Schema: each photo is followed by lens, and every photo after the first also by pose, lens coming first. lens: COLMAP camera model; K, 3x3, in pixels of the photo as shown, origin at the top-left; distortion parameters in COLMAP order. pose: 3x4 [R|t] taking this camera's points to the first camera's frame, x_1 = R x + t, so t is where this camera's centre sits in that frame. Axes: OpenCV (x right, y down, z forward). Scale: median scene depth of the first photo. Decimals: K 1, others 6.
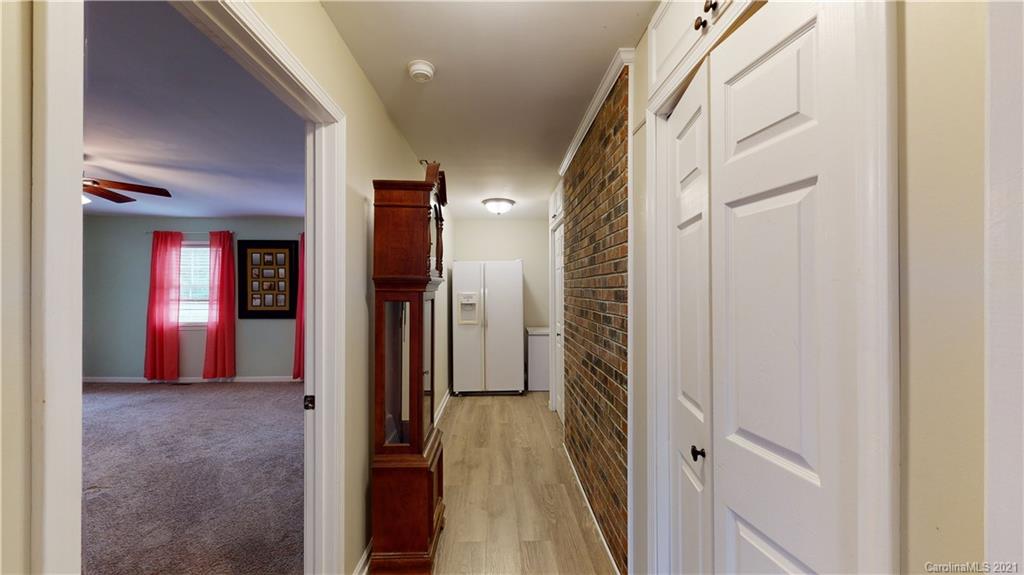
lens RADIAL K [[375.7, 0, 512.4], [0, 375.7, 289.1], [0, 0, 1]] dist [-0.000153, -0.000100]
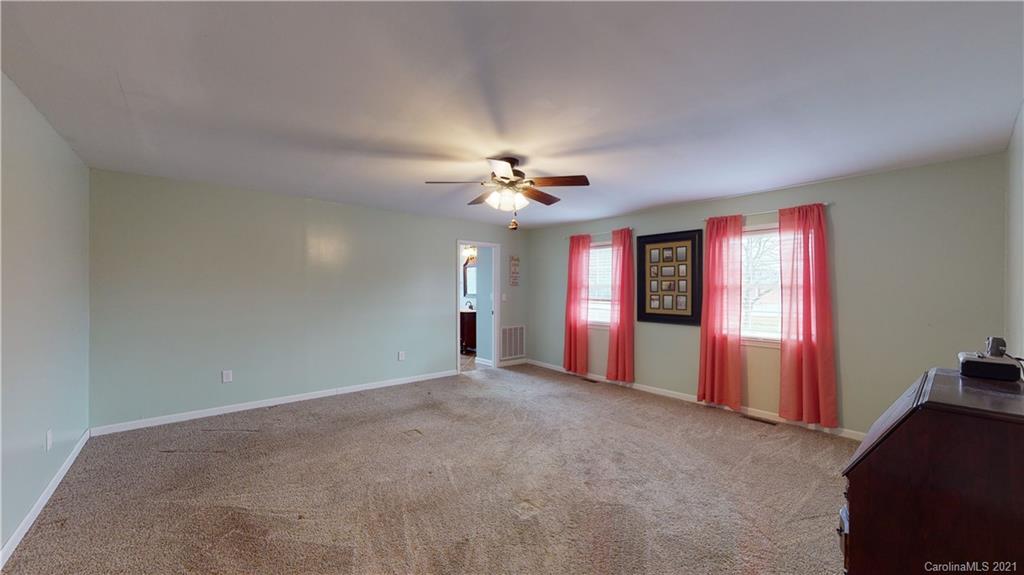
lens RADIAL K [[374.0, 0, 515.2], [0, 374.0, 288.5], [0, 0, 1]] dist [0.000601, 0.000000]
pose [[0.624113, 0.002579, -0.781330, -0.195454], [-0.003642, 0.999993, 0.000392, -0.001235], [0.781326, 0.002601, 0.624118, 0.187455]]
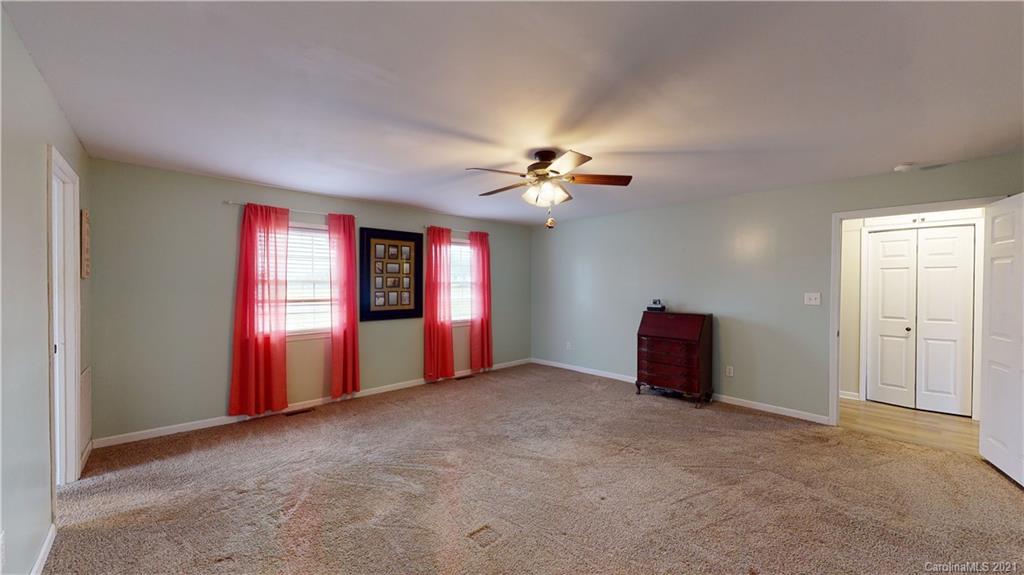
lens RADIAL K [[375.7, 0, 512.4], [0, 375.7, 289.1], [0, 0, 1]] dist [-0.000153, -0.000100]
pose [[0.759052, -0.007787, 0.650983, -1.018356], [0.000518, 0.999935, 0.011357, -0.002557], [-0.651029, -0.008283, 0.759007, 0.145726]]
